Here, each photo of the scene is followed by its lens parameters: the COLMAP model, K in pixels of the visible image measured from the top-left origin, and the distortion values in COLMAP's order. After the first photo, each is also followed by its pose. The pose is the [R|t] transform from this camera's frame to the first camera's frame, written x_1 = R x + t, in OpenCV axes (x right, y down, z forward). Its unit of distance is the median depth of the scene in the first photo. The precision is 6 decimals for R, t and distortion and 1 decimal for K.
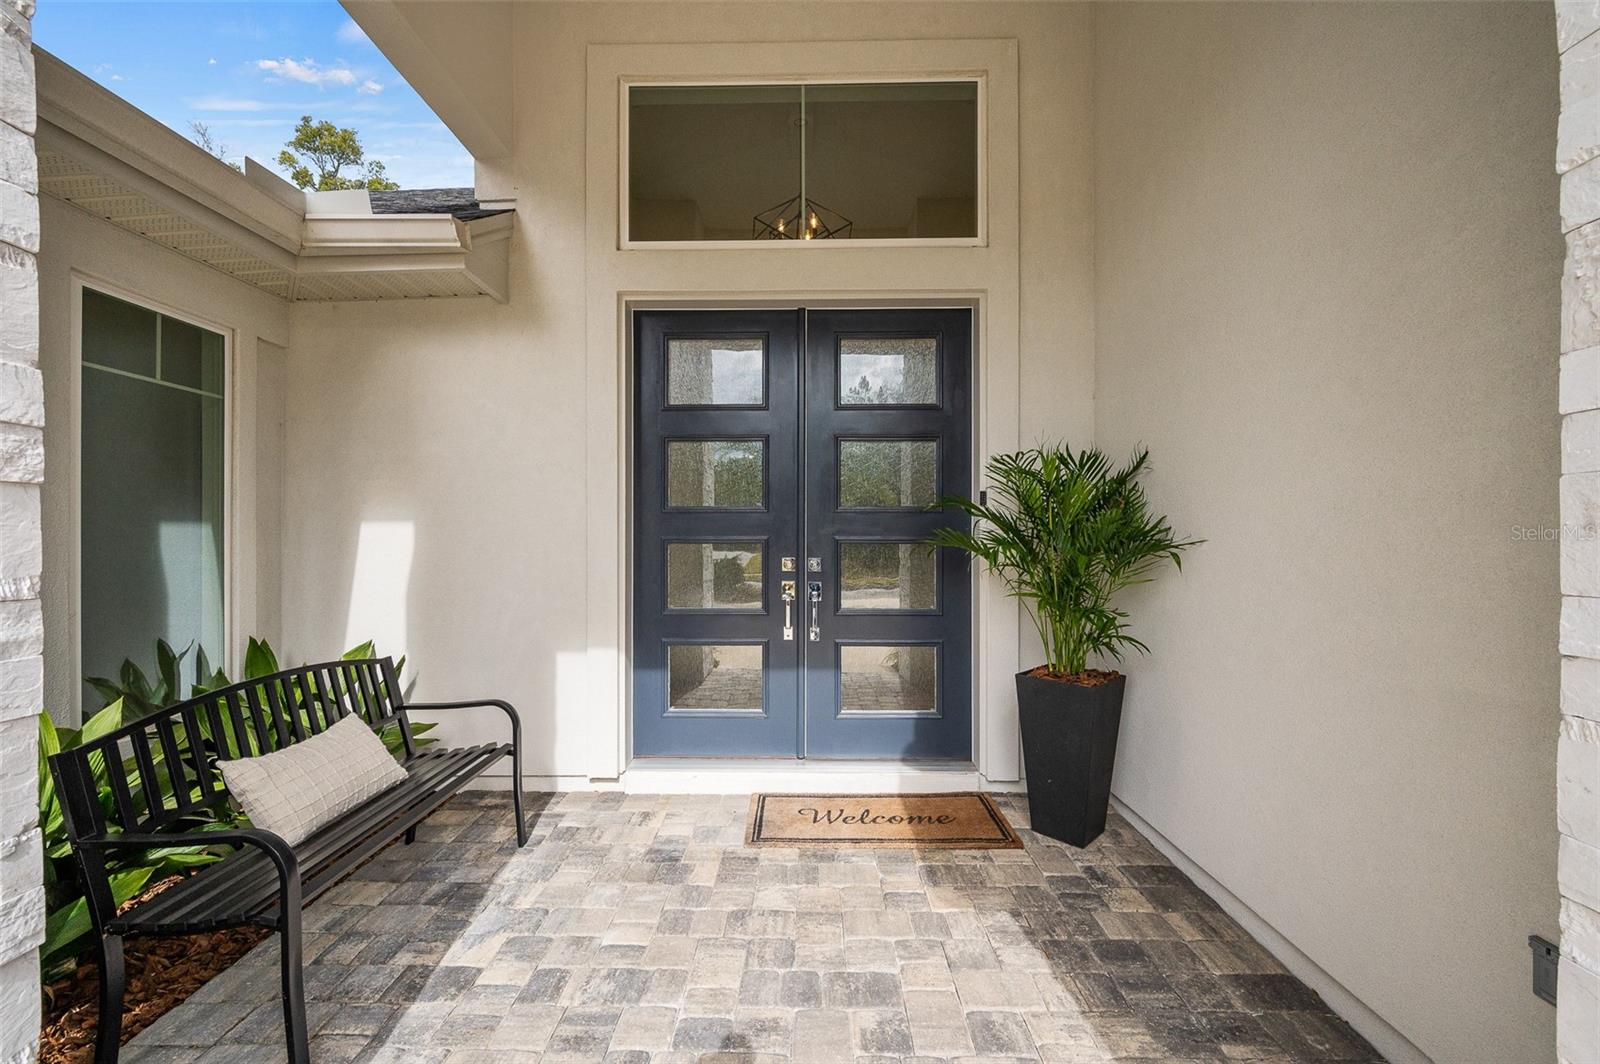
lens RADIAL K [[636.8, 0, 793.8], [0, 636.8, 538.6], [0, 0, 1]] dist [-0.001355, 0.000770]
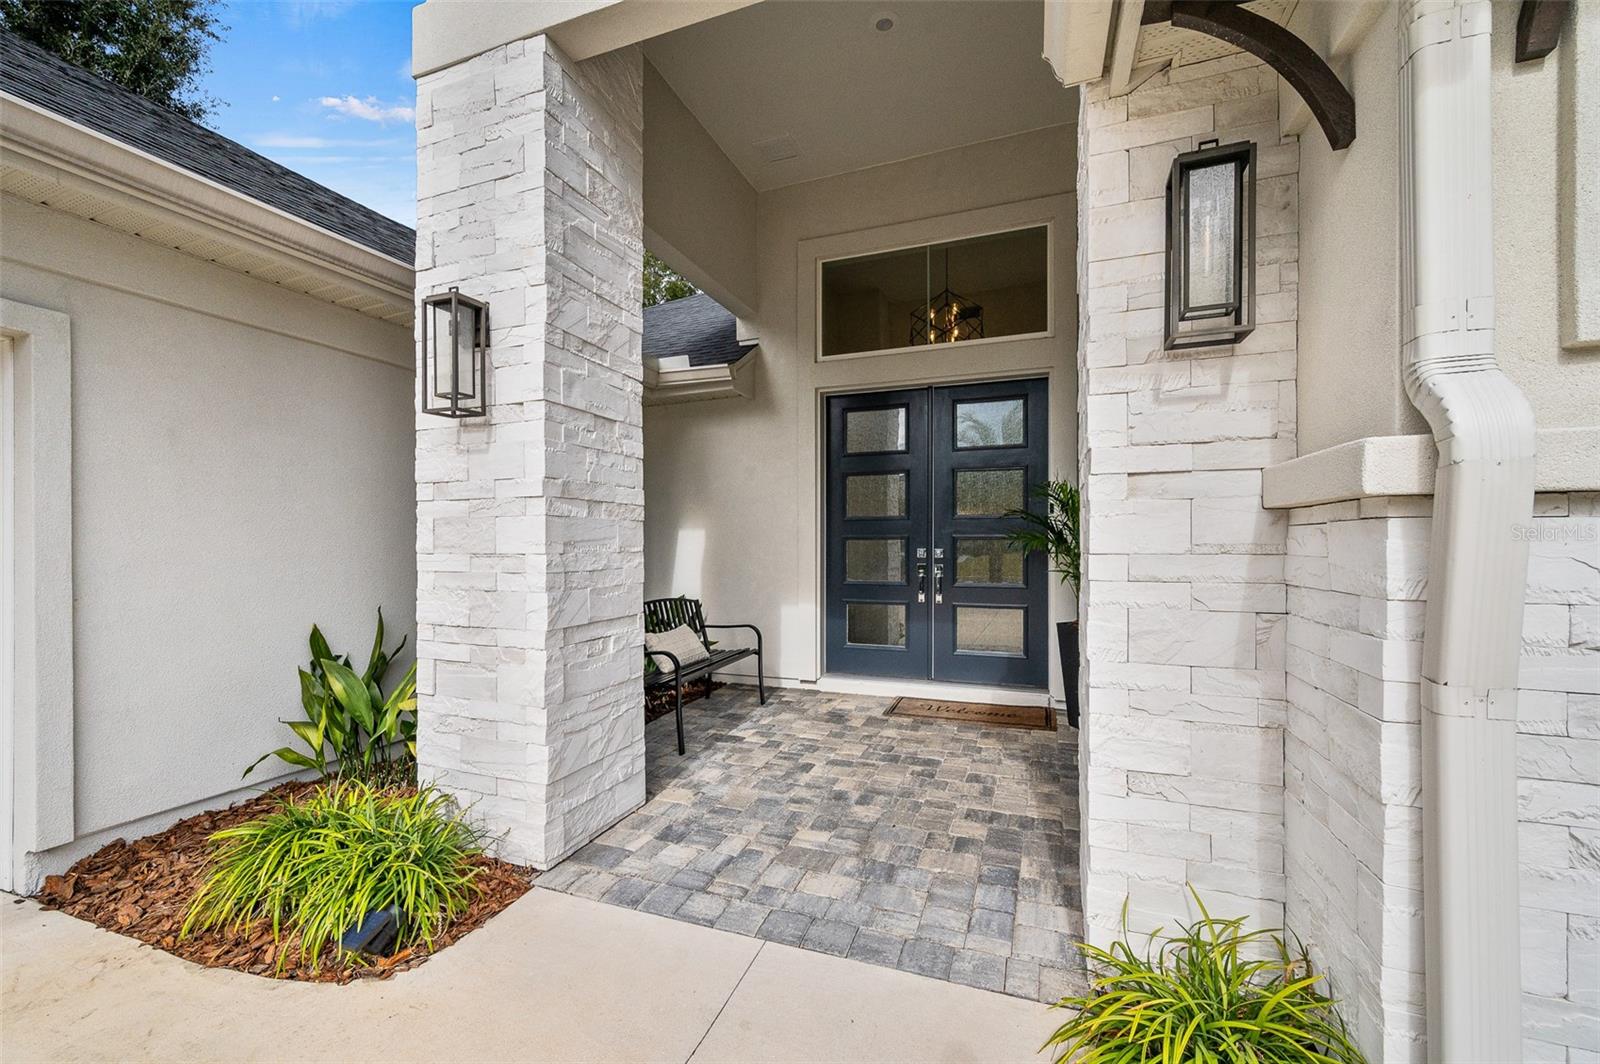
lens RADIAL K [[636.8, 0, 801.4], [0, 636.8, 534.5], [0, 0, 1]] dist [-0.001355, 0.000770]
pose [[0.943148, -0.002846, -0.332361, 0.274495], [0.000802, 0.999980, -0.006285, 0.006269], [0.332372, 0.005661, 0.943131, -0.659434]]
